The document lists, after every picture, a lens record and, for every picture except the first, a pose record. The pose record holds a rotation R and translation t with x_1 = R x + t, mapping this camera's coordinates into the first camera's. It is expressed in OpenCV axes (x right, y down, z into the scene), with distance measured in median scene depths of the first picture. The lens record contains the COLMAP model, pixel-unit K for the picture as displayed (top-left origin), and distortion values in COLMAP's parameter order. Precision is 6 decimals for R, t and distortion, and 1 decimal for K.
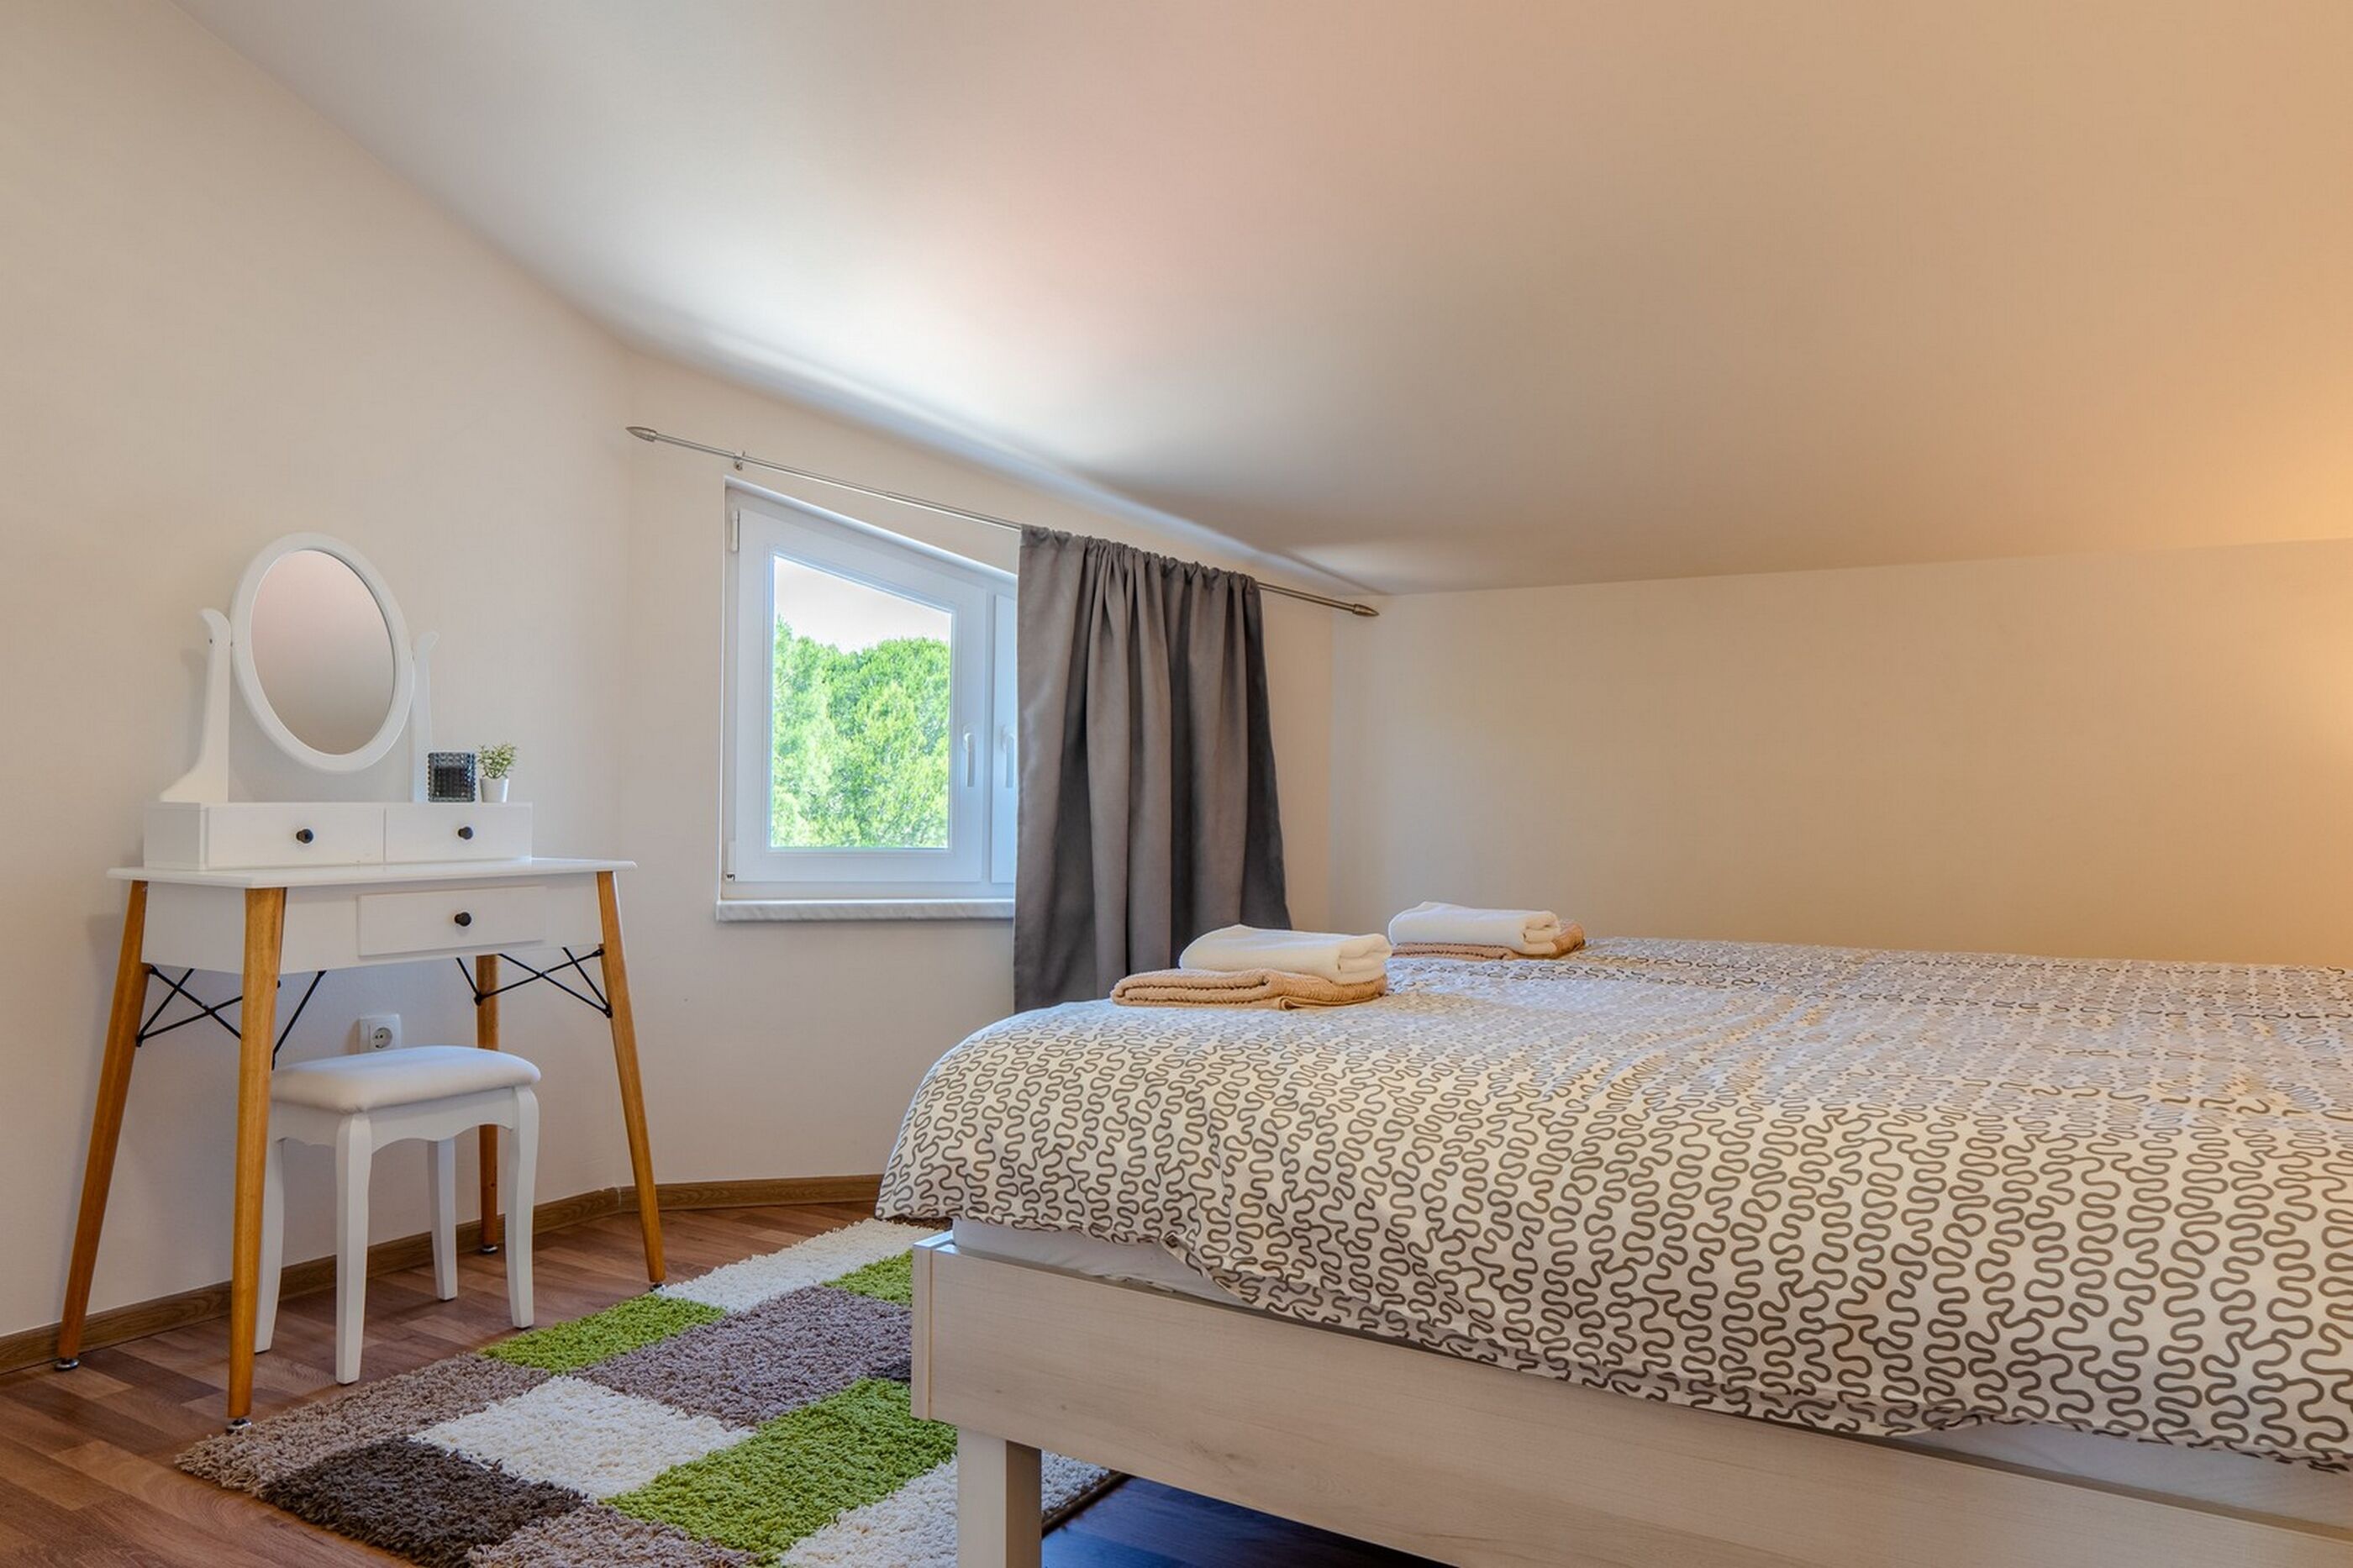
lens RADIAL K [[1595.9, 0, 1116.1], [0, 1595.9, 781.8], [0, 0, 1]] dist [0.004341, 0.001488]
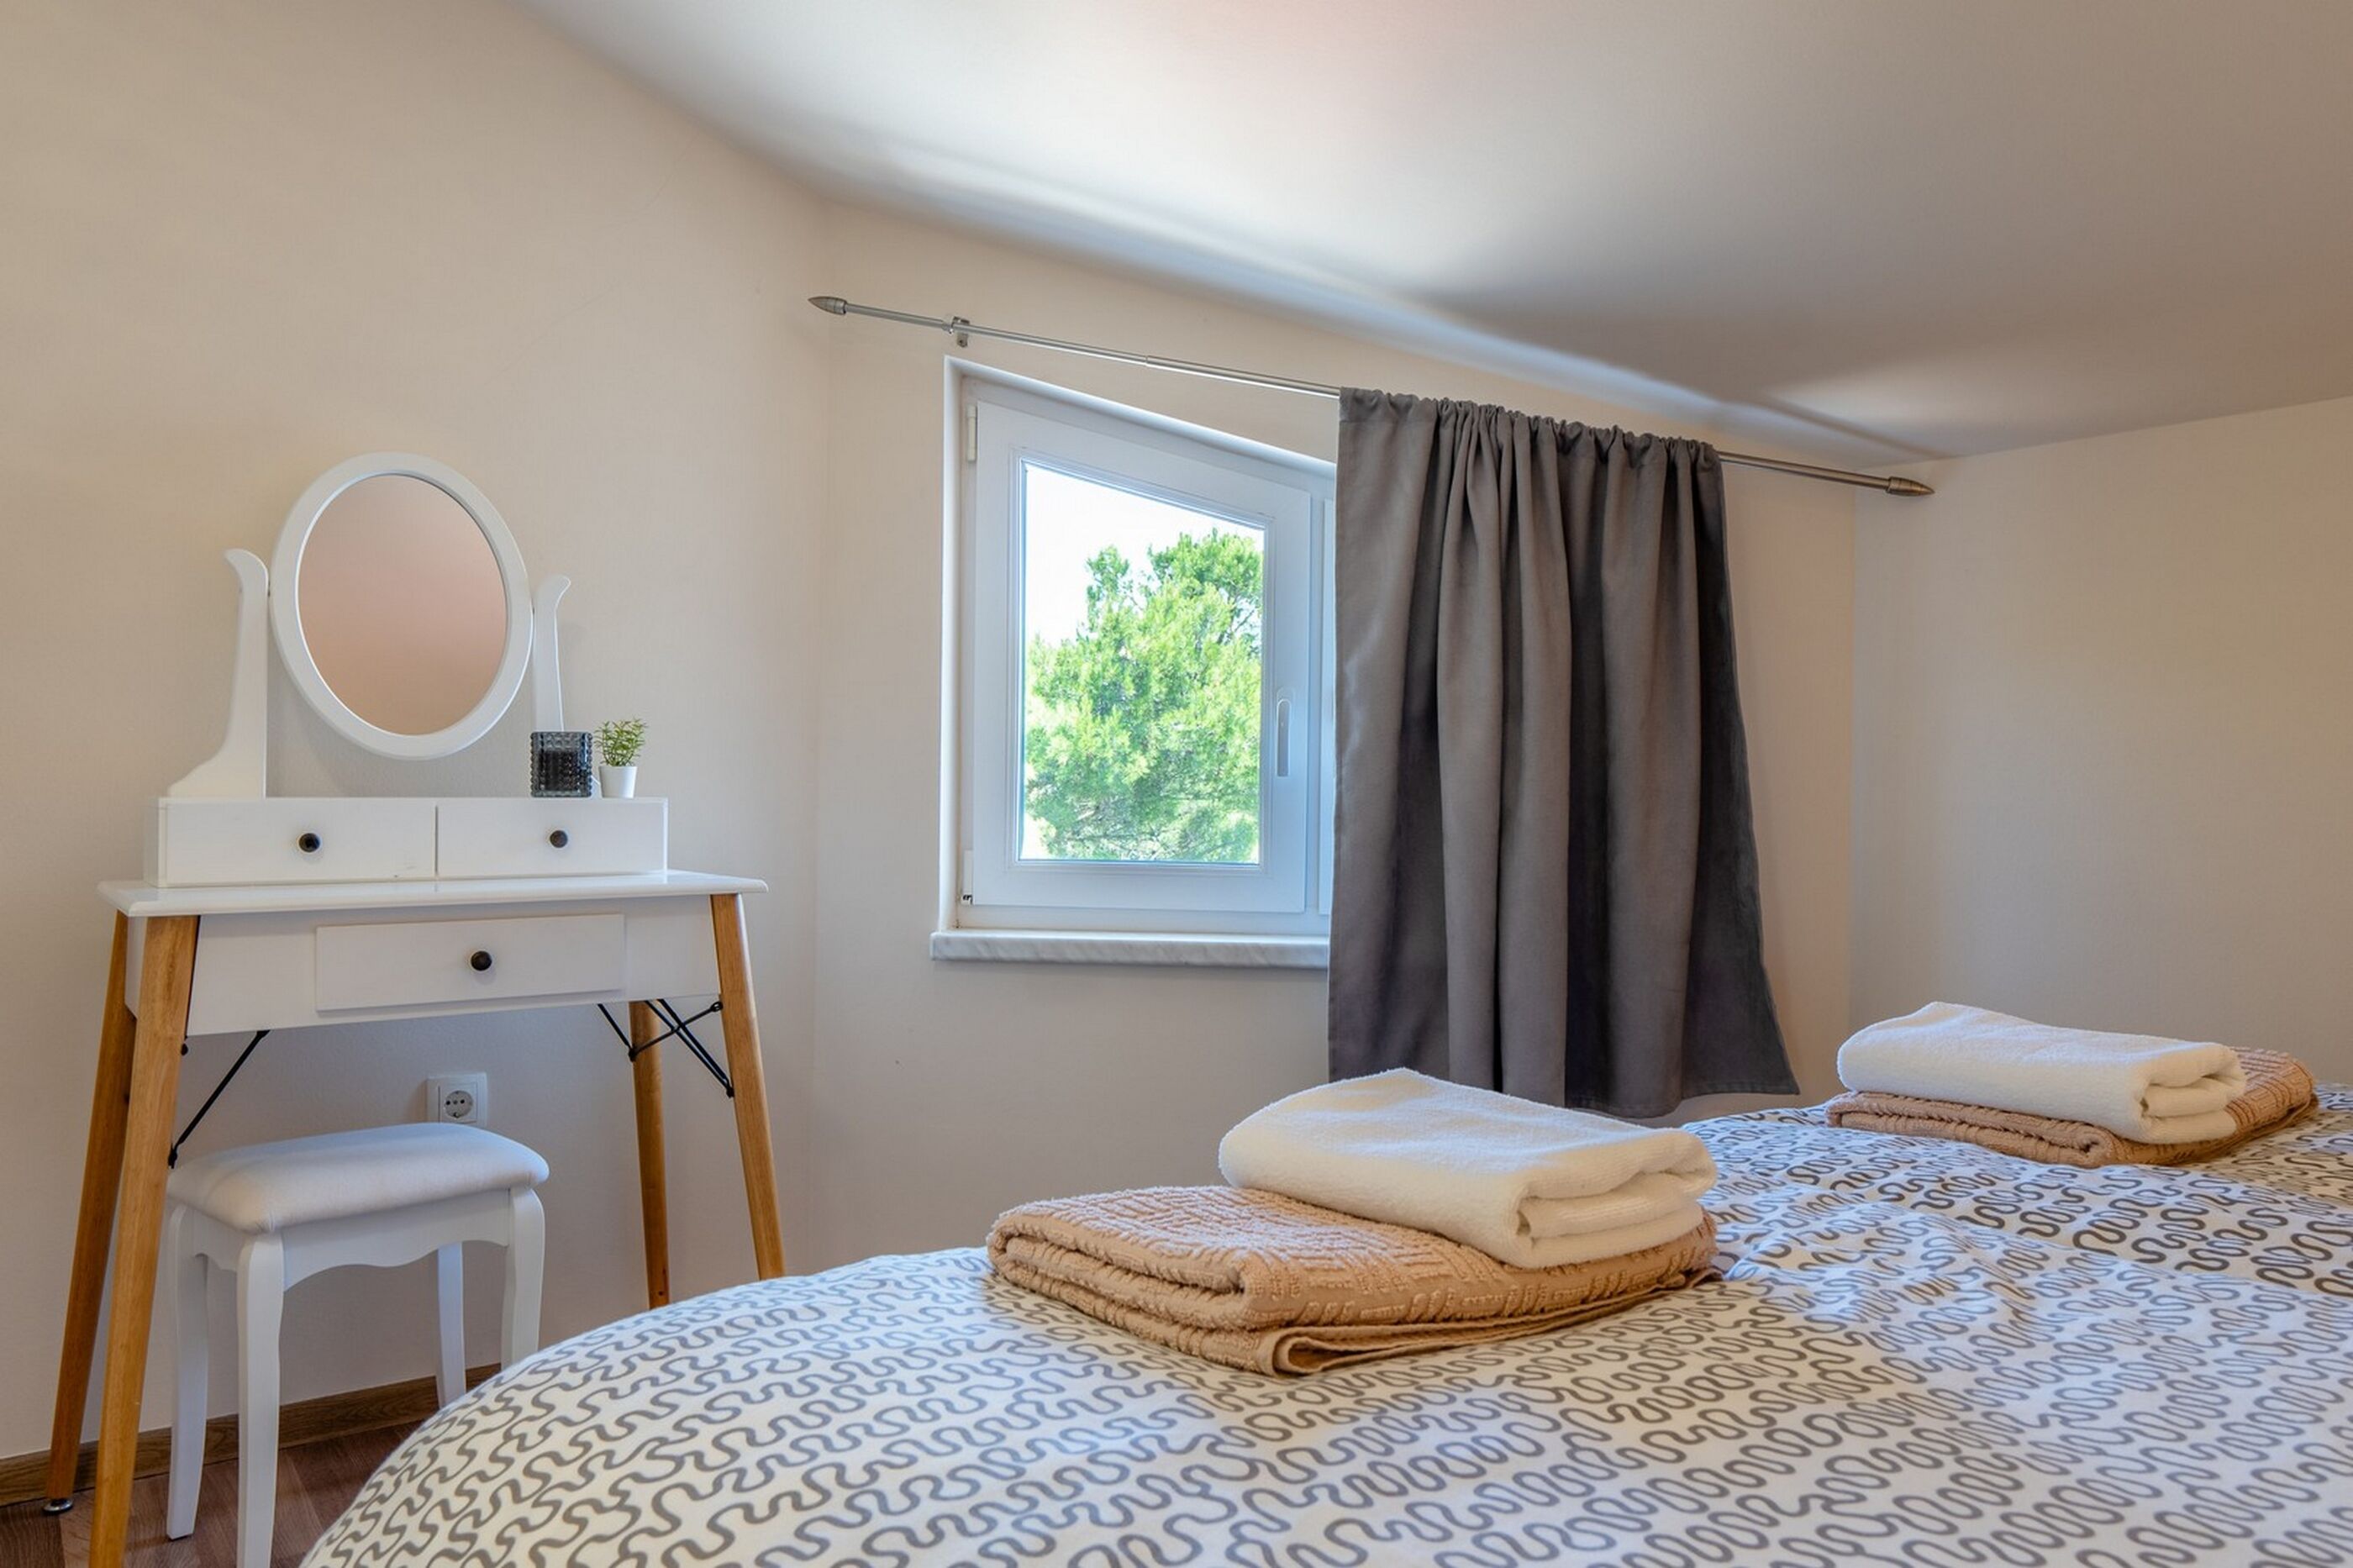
lens RADIAL K [[1586.0, 0, 1176.5], [0, 1586.0, 784.0], [0, 0, 1]] dist [0.006024, -0.001538]
pose [[0.935805, -0.000283, -0.352518, 0.112934], [0.002192, 0.999985, 0.005015, 0.002832], [0.352512, -0.005466, 0.935792, 0.346579]]
